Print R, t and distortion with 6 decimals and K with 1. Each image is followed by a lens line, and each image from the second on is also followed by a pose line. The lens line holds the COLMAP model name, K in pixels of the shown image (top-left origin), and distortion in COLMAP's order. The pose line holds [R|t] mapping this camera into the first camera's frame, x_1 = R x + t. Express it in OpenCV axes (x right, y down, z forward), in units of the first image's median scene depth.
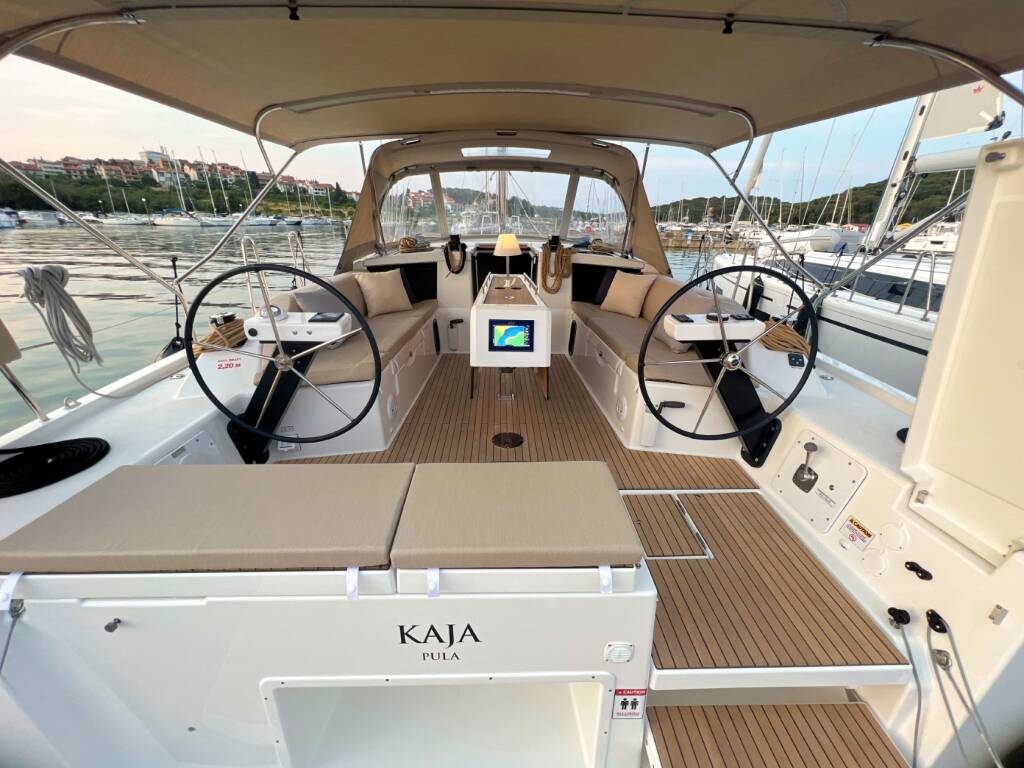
lens RADIAL K [[409.4, 0, 509.5], [0, 409.4, 380.0], [0, 0, 1]] dist [-0.021098, 0.006015]
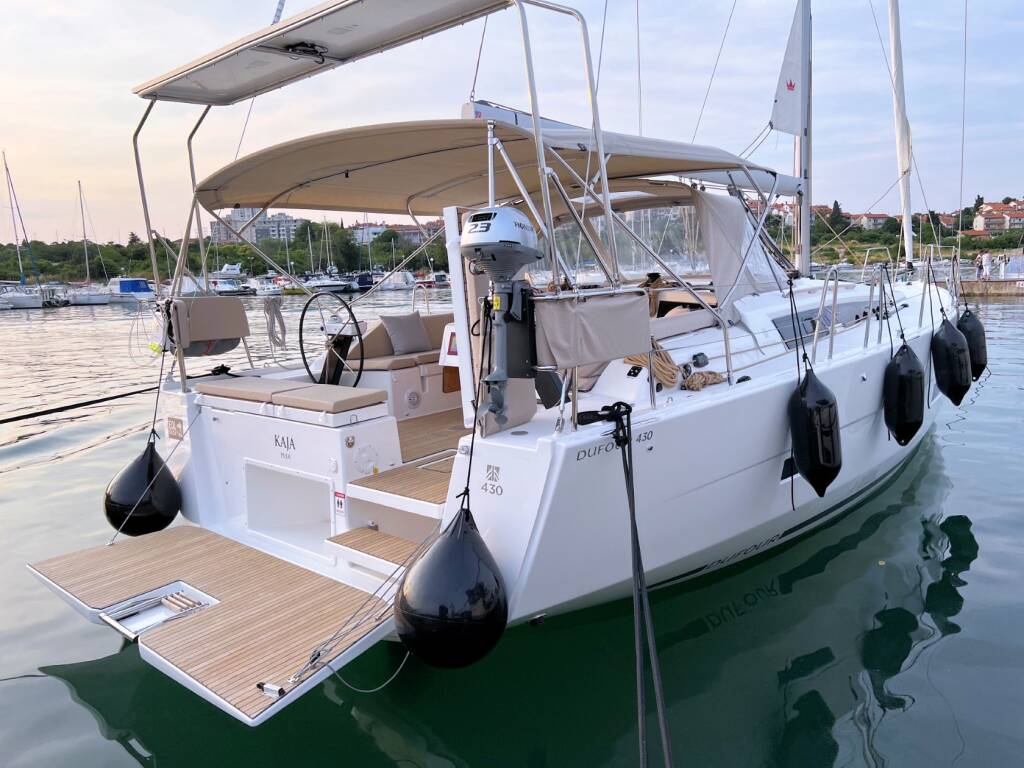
lens RADIAL K [[778.3, 0, 511.5], [0, 778.3, 377.7], [0, 0, 1]] dist [0.052034, -0.086527]
pose [[0.716488, 0.047029, -0.696012, 1.429118], [-0.206553, 0.967289, -0.147270, 0.254622], [0.666319, 0.249280, 0.702765, -0.497515]]
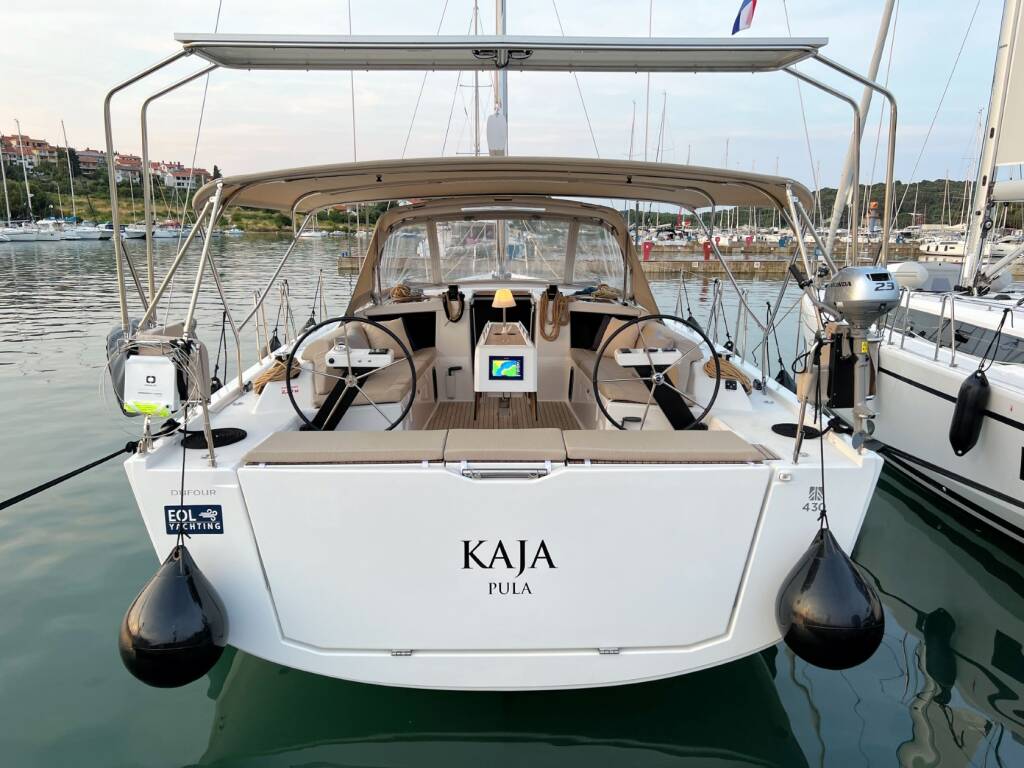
lens RADIAL K [[766.0, 0, 508.3], [0, 766.0, 374.3], [0, 0, 1]] dist [0.085544, -0.076527]
pose [[0.999864, -0.008663, -0.014022, 0.034157], [0.005931, 0.982849, -0.184318, 0.268667], [0.015378, 0.184210, 0.982767, -1.041488]]
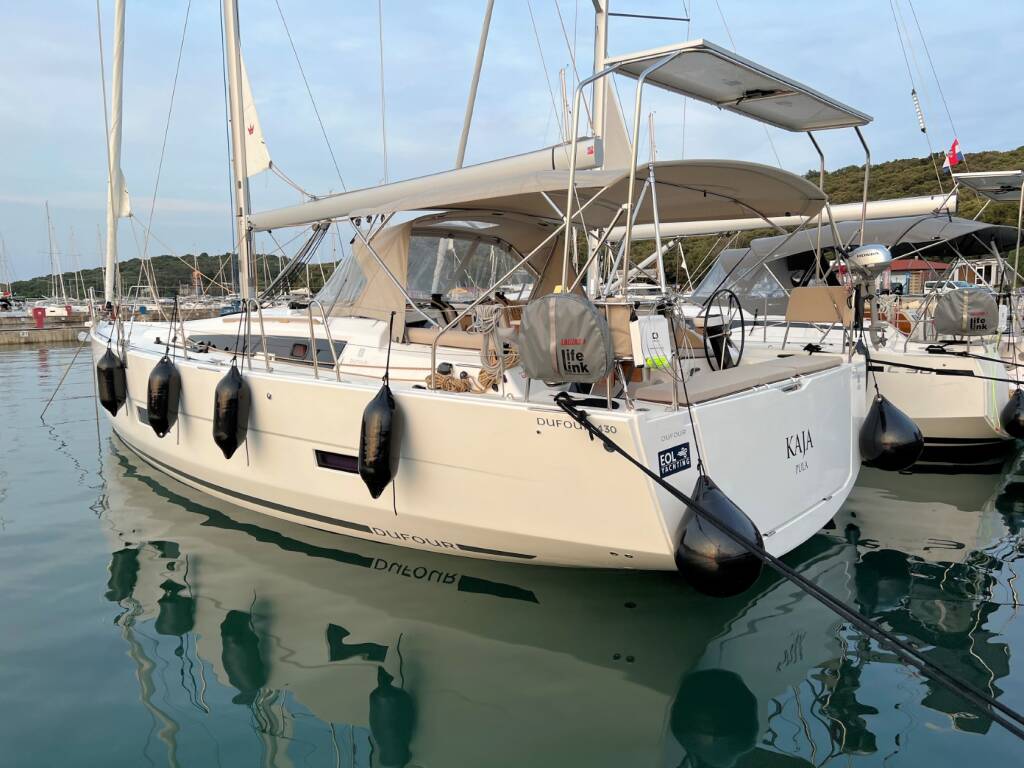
lens RADIAL K [[778.3, 0, 511.5], [0, 778.3, 377.7], [0, 0, 1]] dist [0.052034, -0.086527]
pose [[0.676927, -0.115875, 0.726871, -1.895642], [0.302522, 0.944064, -0.131236, 0.215344], [-0.671006, 0.308732, 0.674118, -0.526266]]
